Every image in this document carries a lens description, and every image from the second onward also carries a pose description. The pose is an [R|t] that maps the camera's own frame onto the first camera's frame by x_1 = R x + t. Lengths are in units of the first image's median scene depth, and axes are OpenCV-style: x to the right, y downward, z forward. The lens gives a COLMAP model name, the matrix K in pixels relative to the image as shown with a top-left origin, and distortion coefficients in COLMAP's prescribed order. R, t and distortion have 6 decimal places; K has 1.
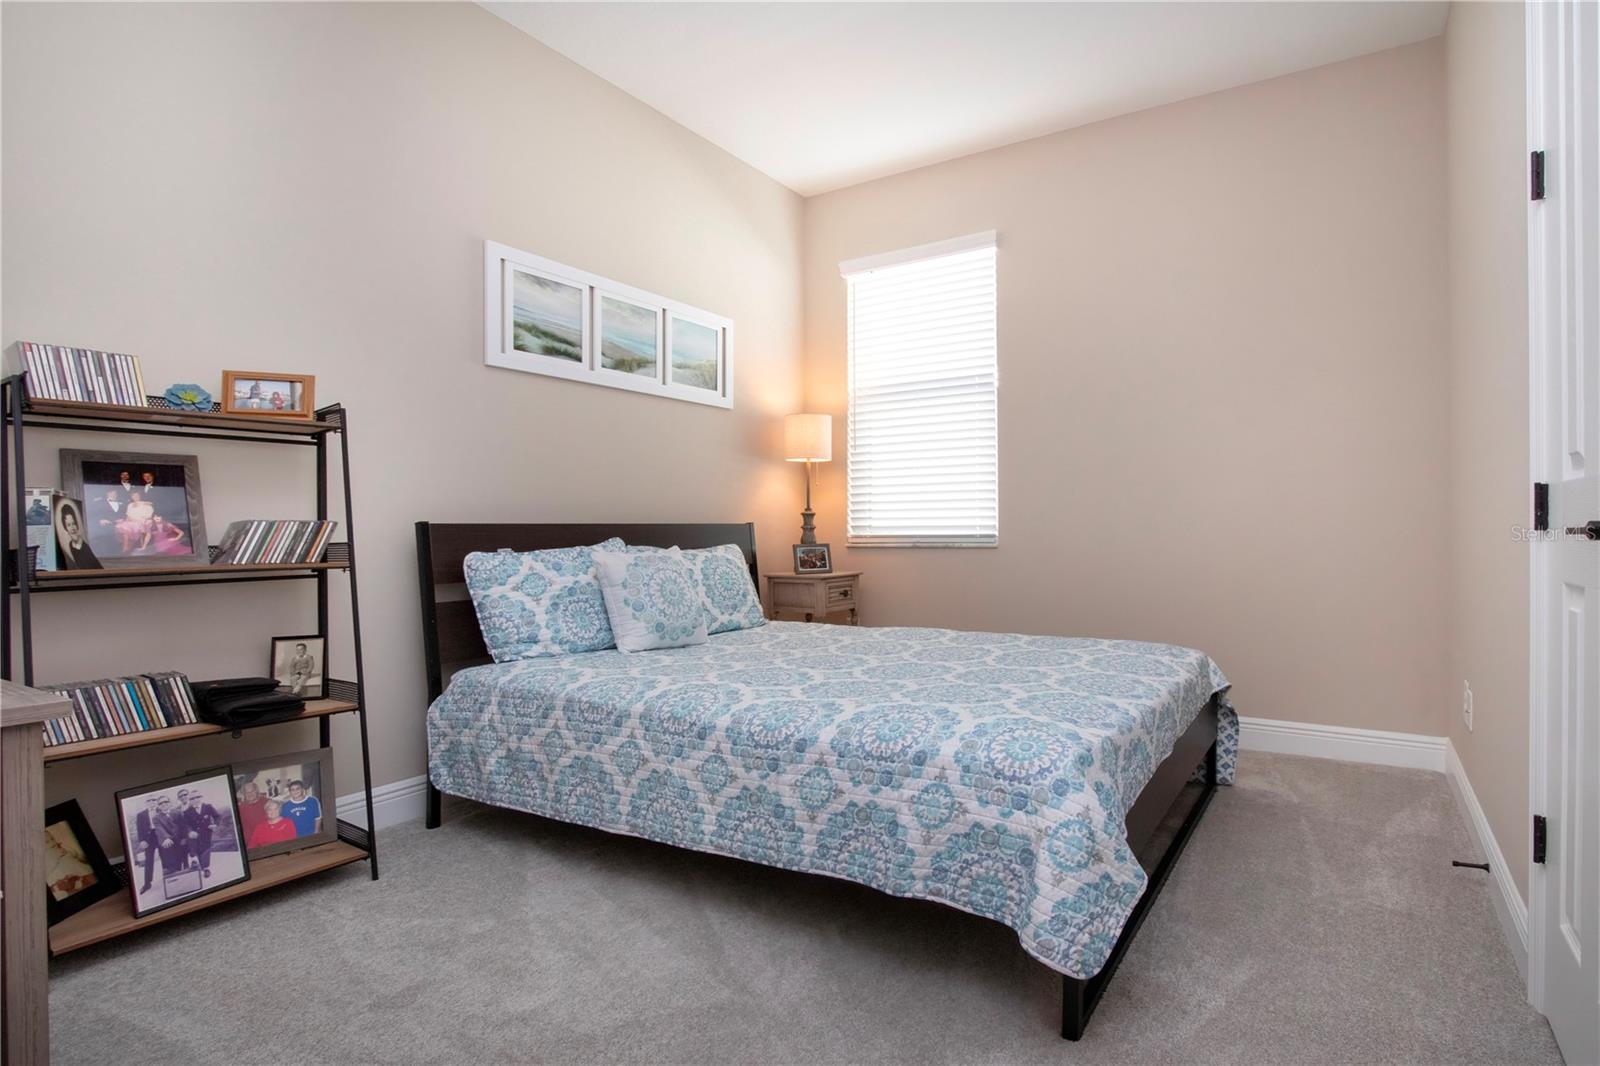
lens RADIAL K [[839.9, 0, 800.0], [0, 839.9, 533.0], [0, 0, 1]] dist [-0.002569, 0.000824]
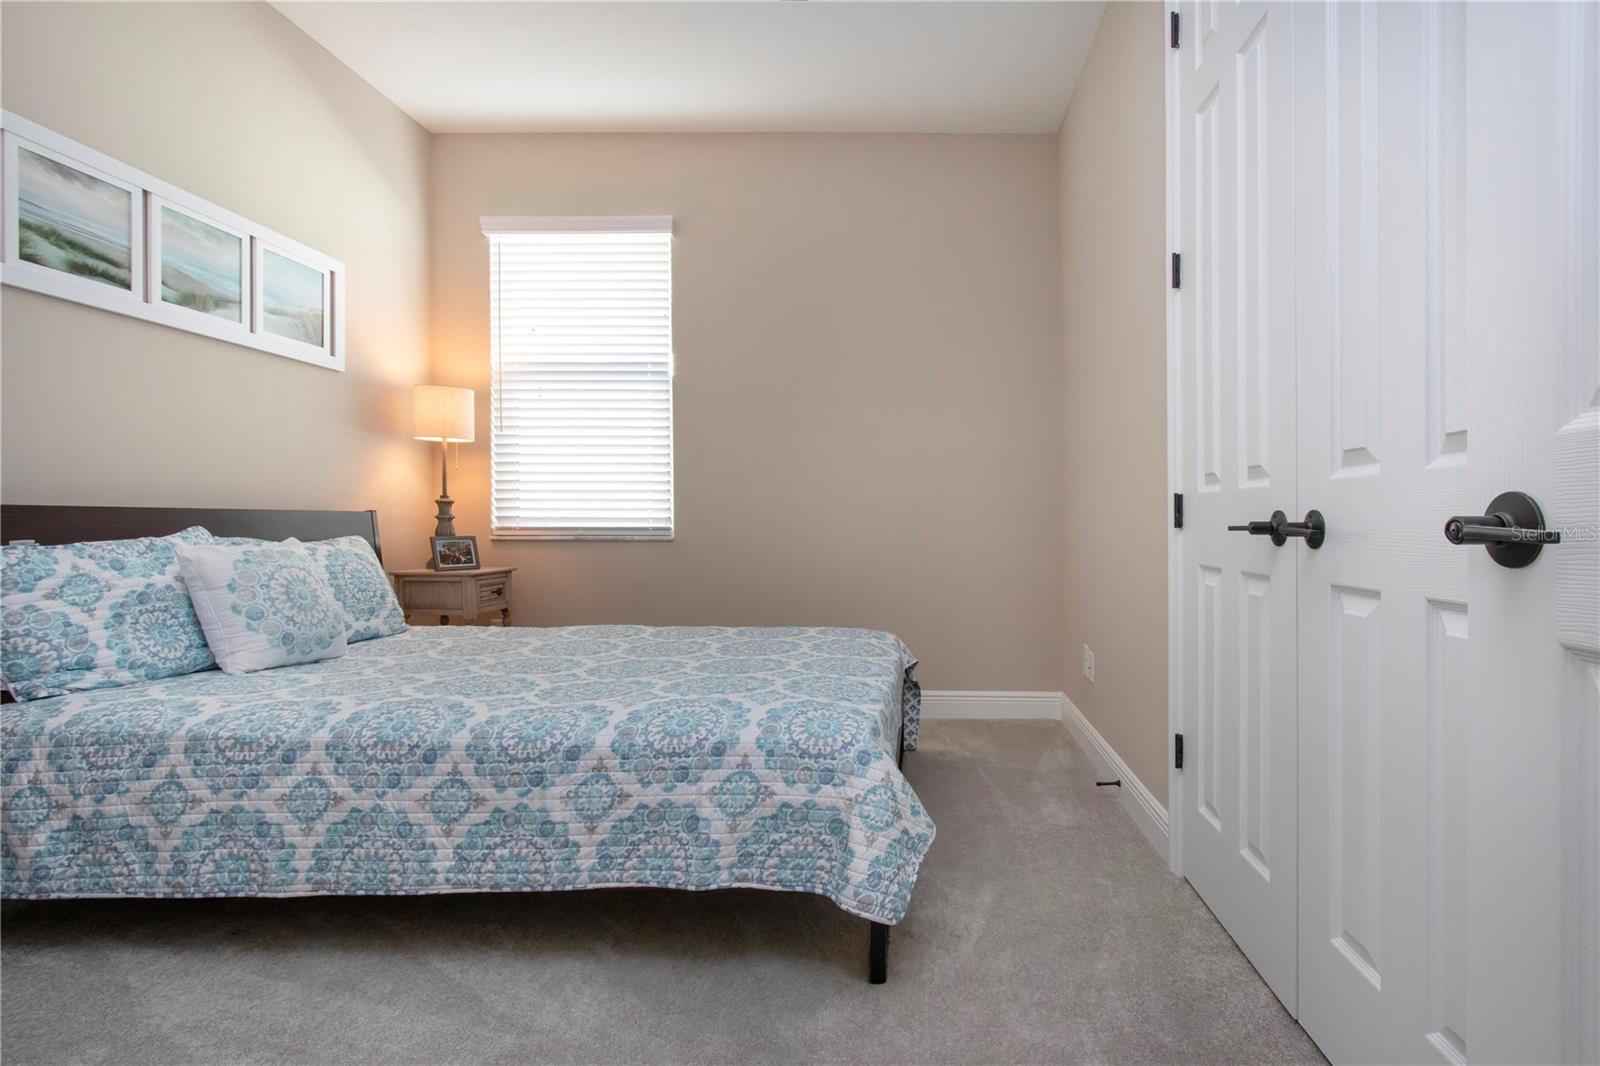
lens RADIAL K [[912.0, 0, 798.8], [0, 912.0, 522.8], [0, 0, 1]] dist [0.002266, 0.000487]
pose [[0.865858, 0.012954, 0.500123, -0.182055], [-0.010668, 0.999915, -0.007429, 0.002823], [-0.500177, 0.001097, 0.865923, 0.004826]]
